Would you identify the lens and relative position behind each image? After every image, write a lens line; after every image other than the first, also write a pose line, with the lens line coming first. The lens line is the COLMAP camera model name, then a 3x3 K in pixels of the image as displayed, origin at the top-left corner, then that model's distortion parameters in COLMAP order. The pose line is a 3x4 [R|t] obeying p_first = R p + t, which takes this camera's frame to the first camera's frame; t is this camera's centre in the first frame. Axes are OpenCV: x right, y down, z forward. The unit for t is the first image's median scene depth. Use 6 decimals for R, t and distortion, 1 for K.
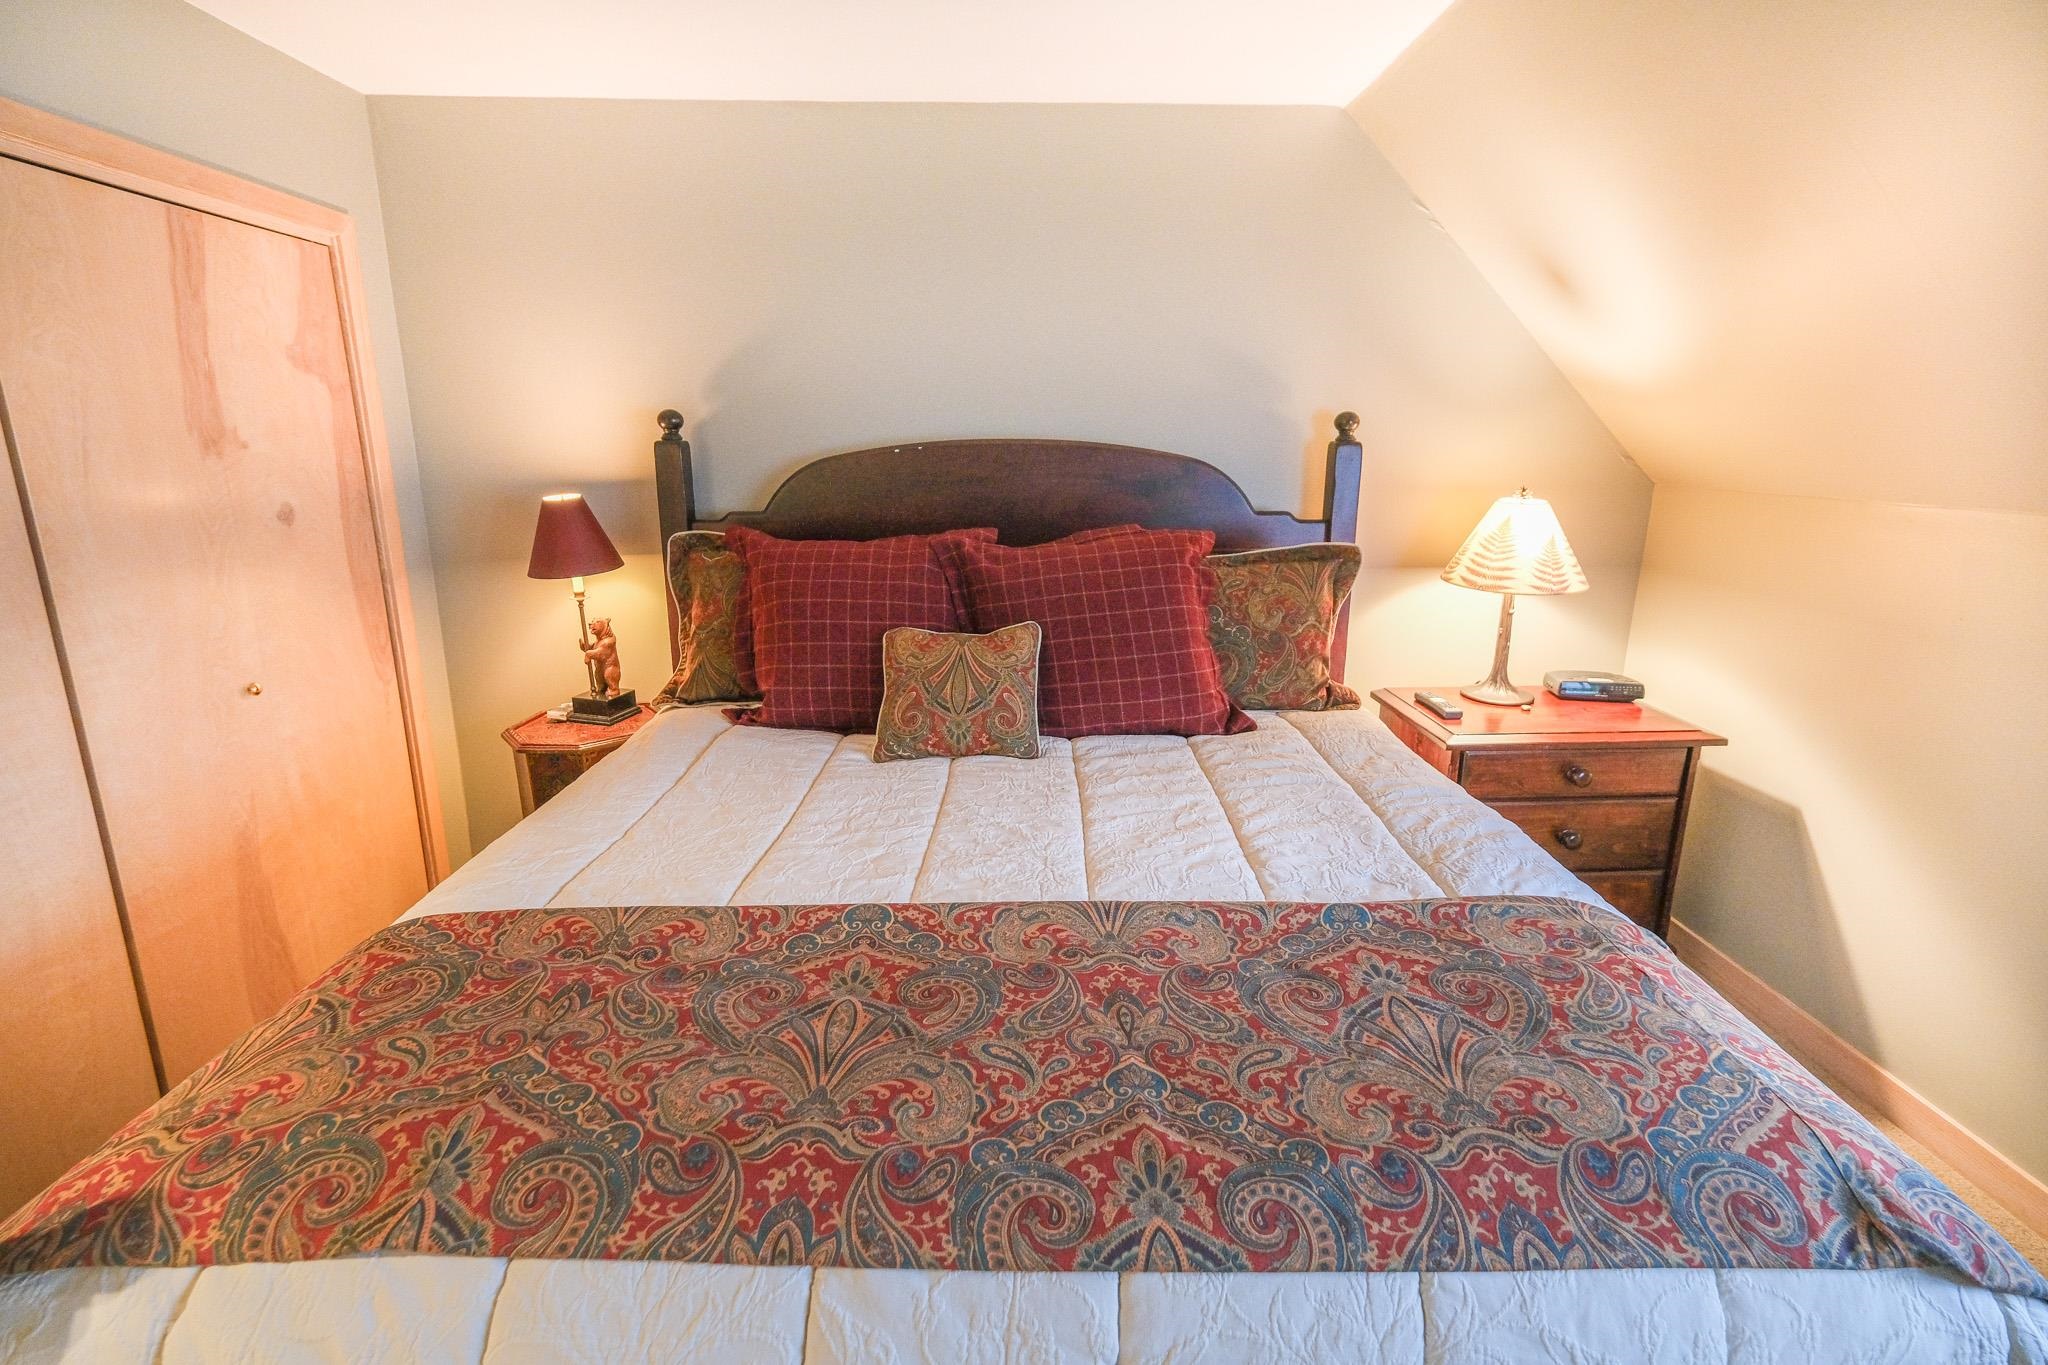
lens RADIAL K [[928.3, 0, 1246.7], [0, 928.3, 663.6], [0, 0, 1]] dist [-0.009227, 0.000319]
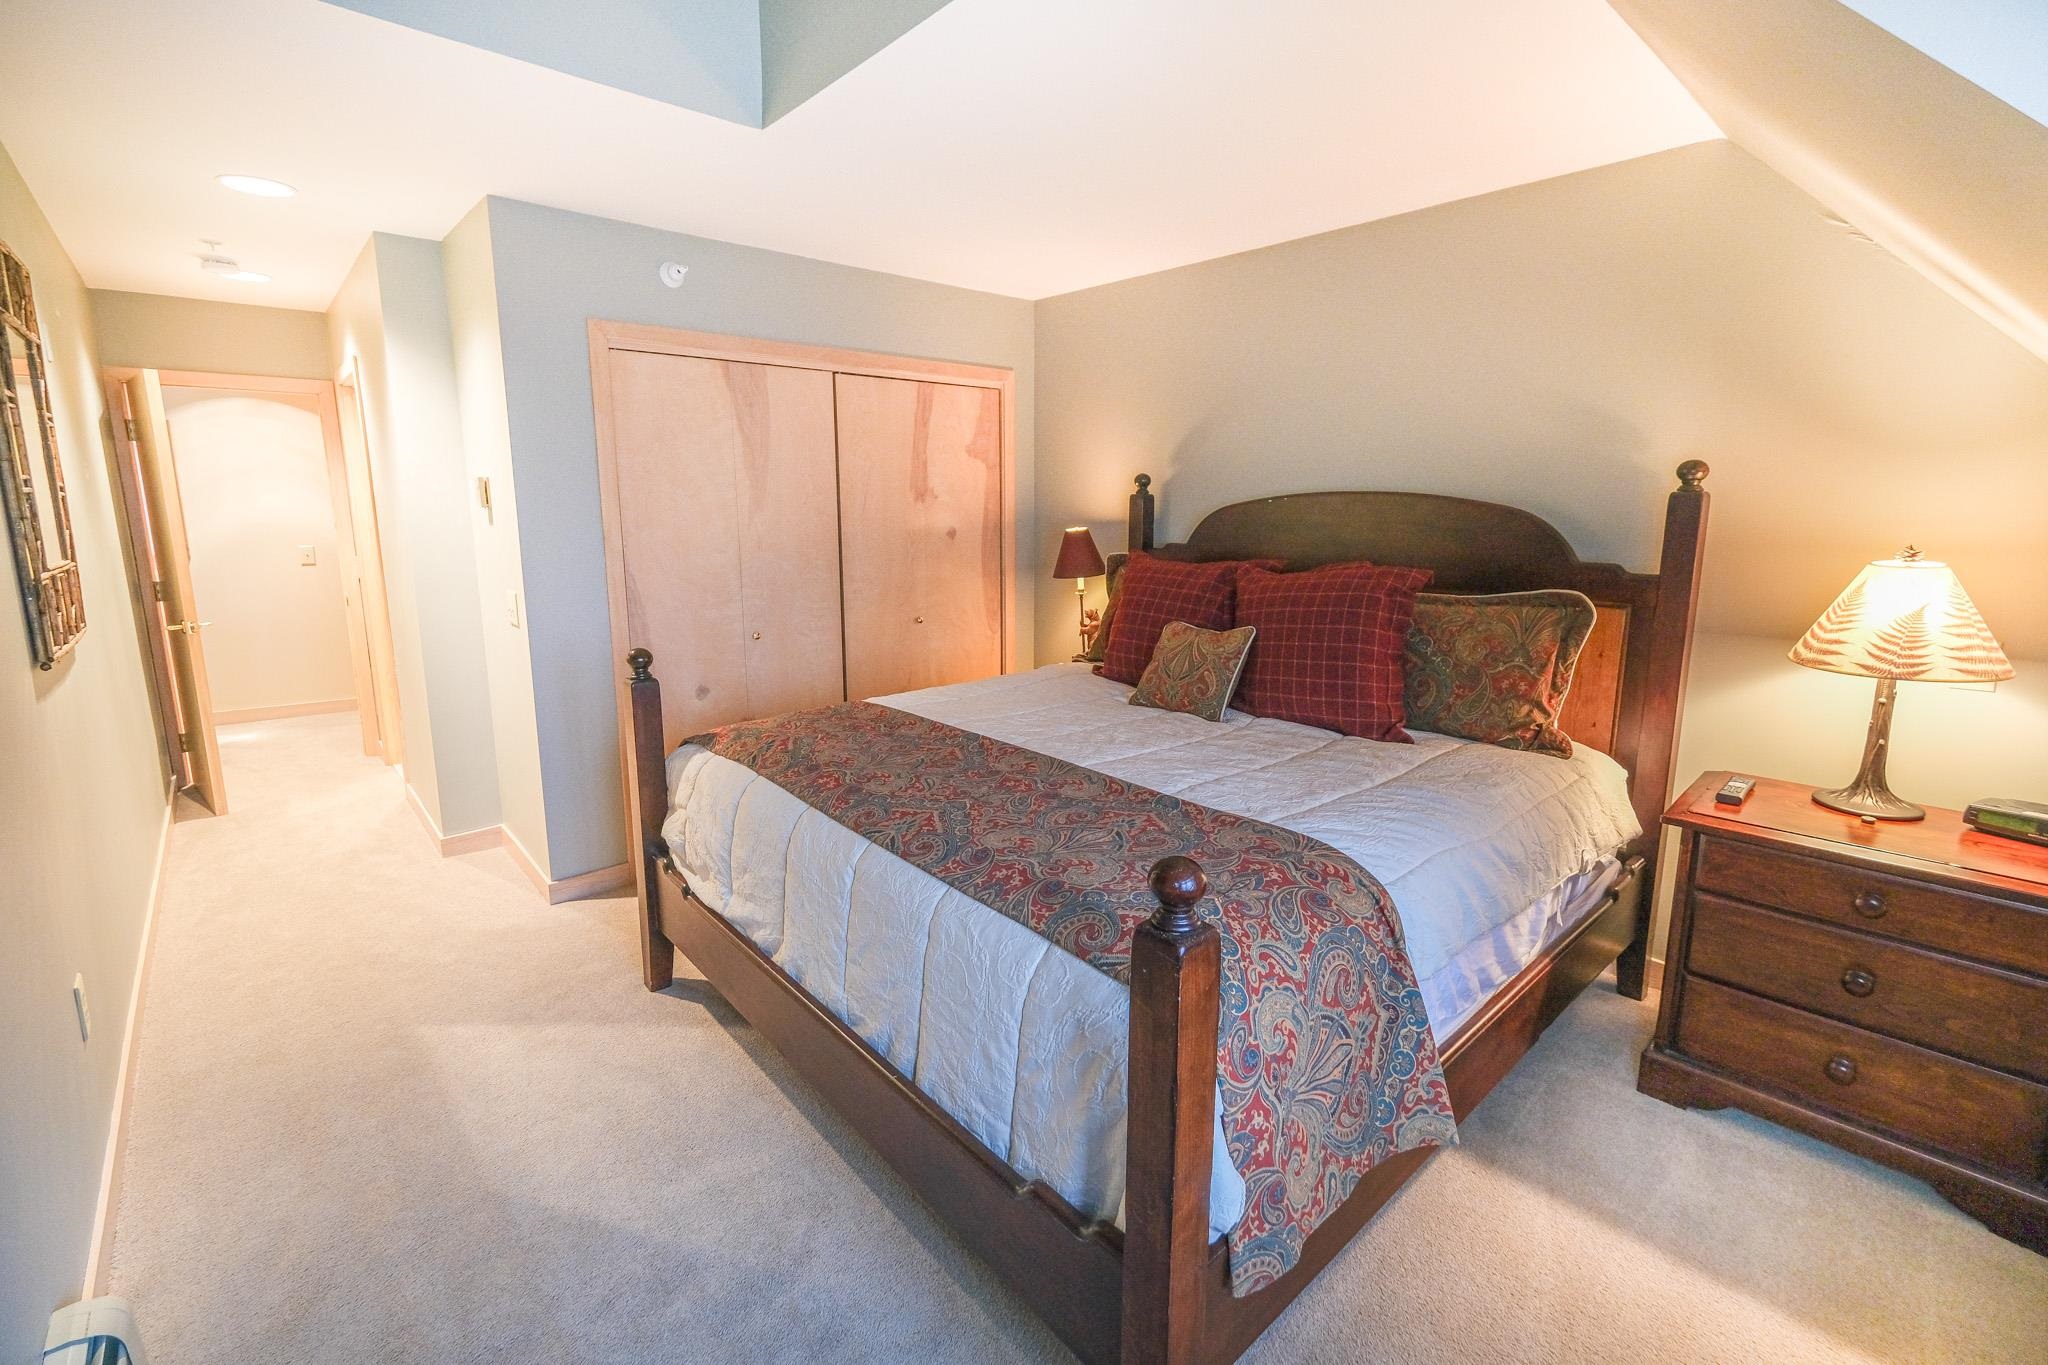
lens RADIAL K [[892.6, 0, 1036.5], [0, 892.6, 651.8], [0, 0, 1]] dist [-0.005264, 0.000600]
pose [[0.651456, 0.125450, -0.748243, 0.474822], [-0.172414, 0.984910, 0.015017, 0.021659], [0.738836, 0.119225, 0.663254, -0.066124]]
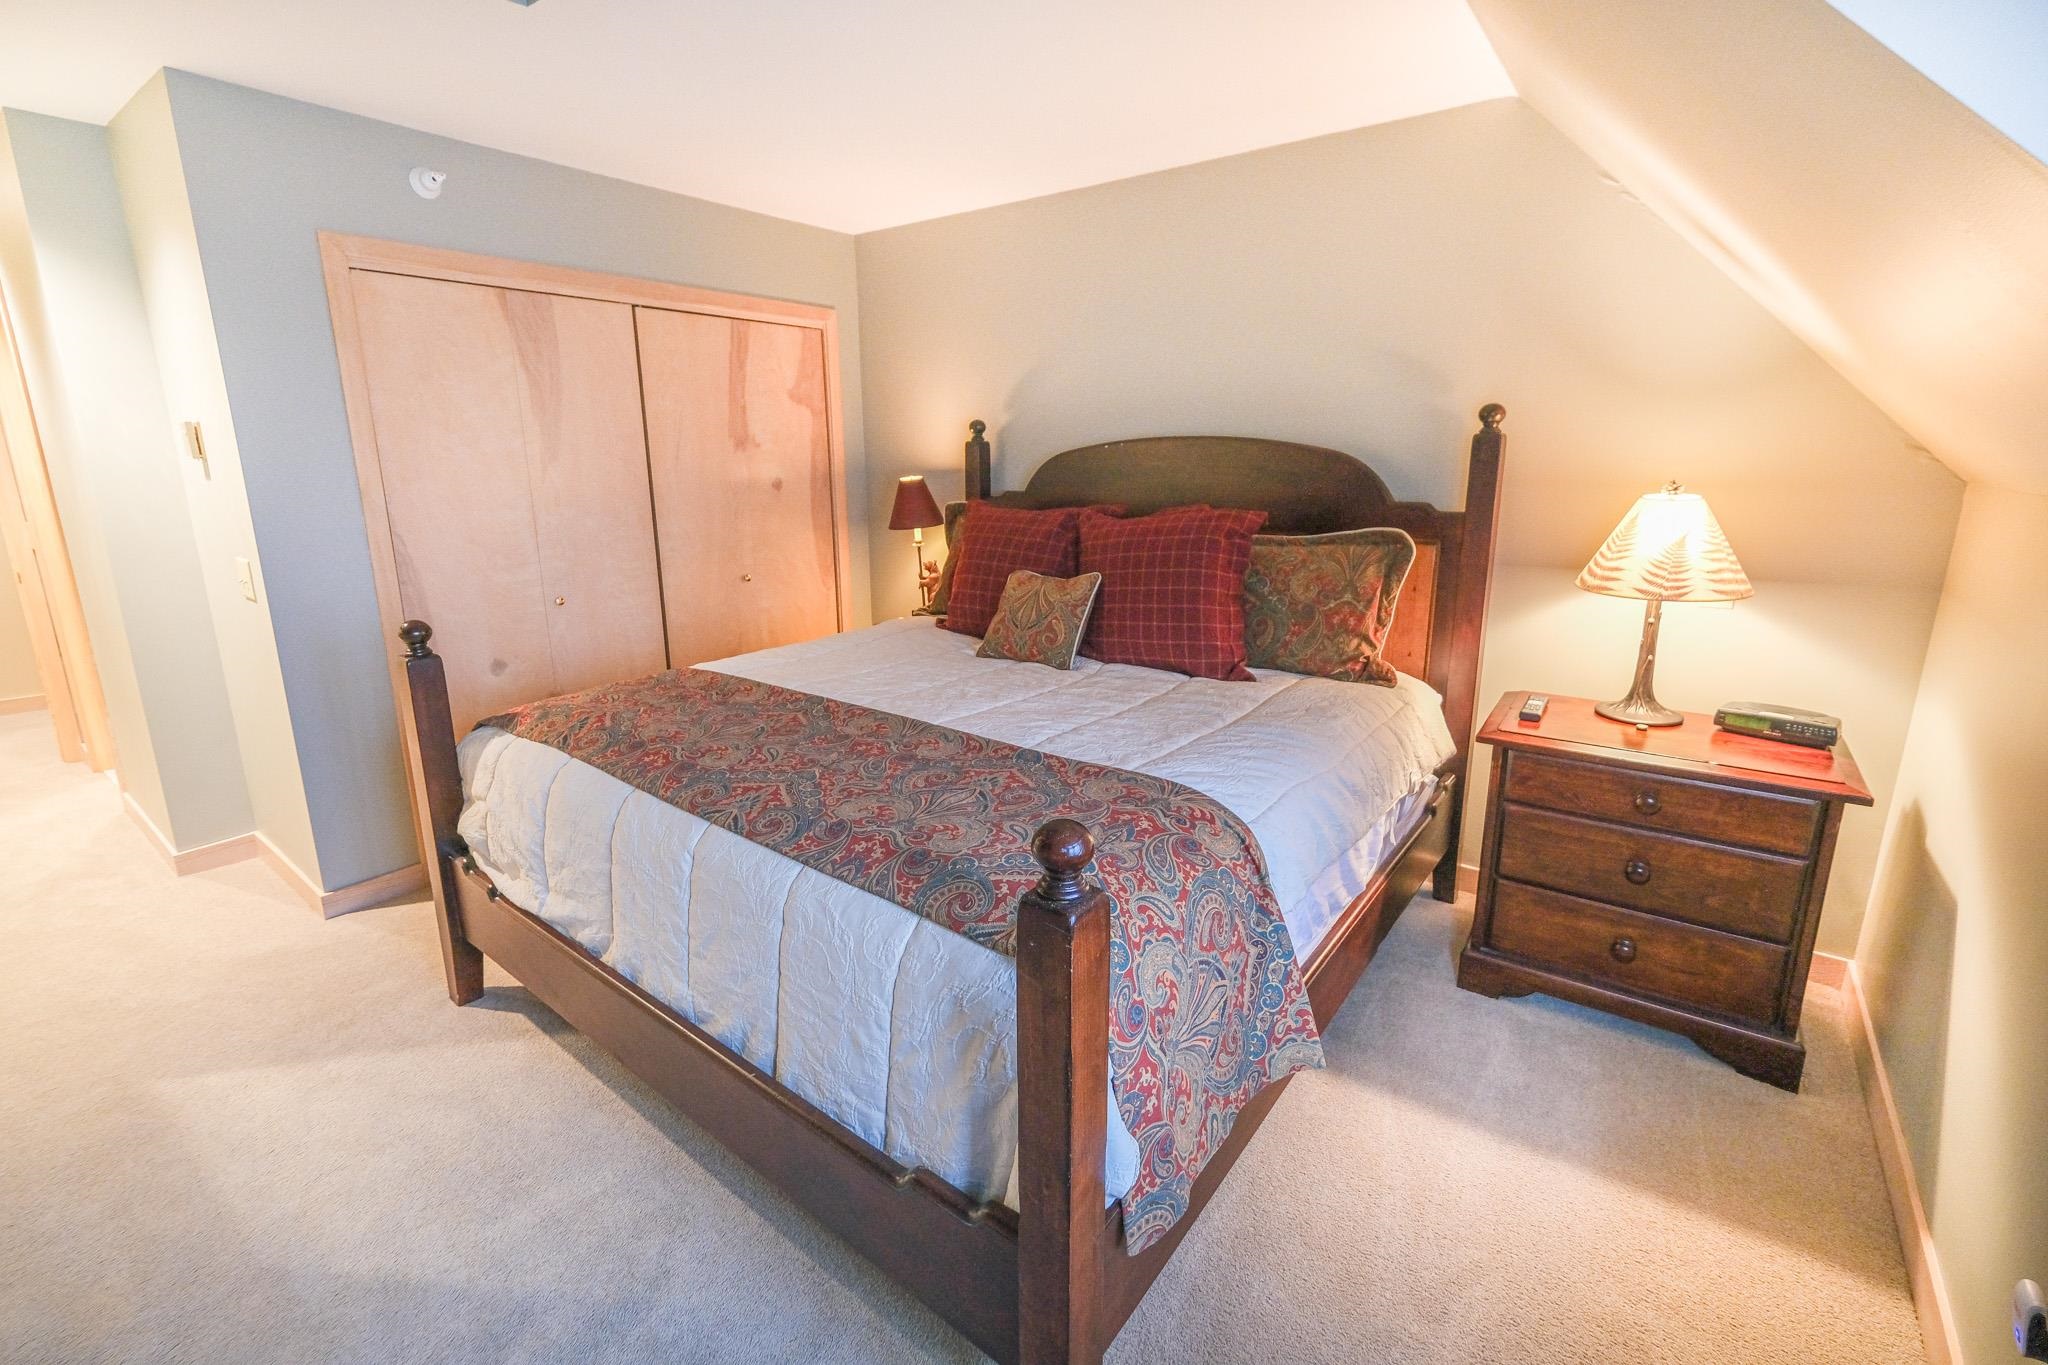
lens RADIAL K [[892.6, 0, 1036.5], [0, 892.6, 651.8], [0, 0, 1]] dist [-0.005264, 0.000600]
pose [[0.781662, 0.129948, -0.610015, 0.440387], [-0.134270, 0.990182, 0.038883, 0.025255], [0.609078, 0.051513, 0.791436, -0.047877]]
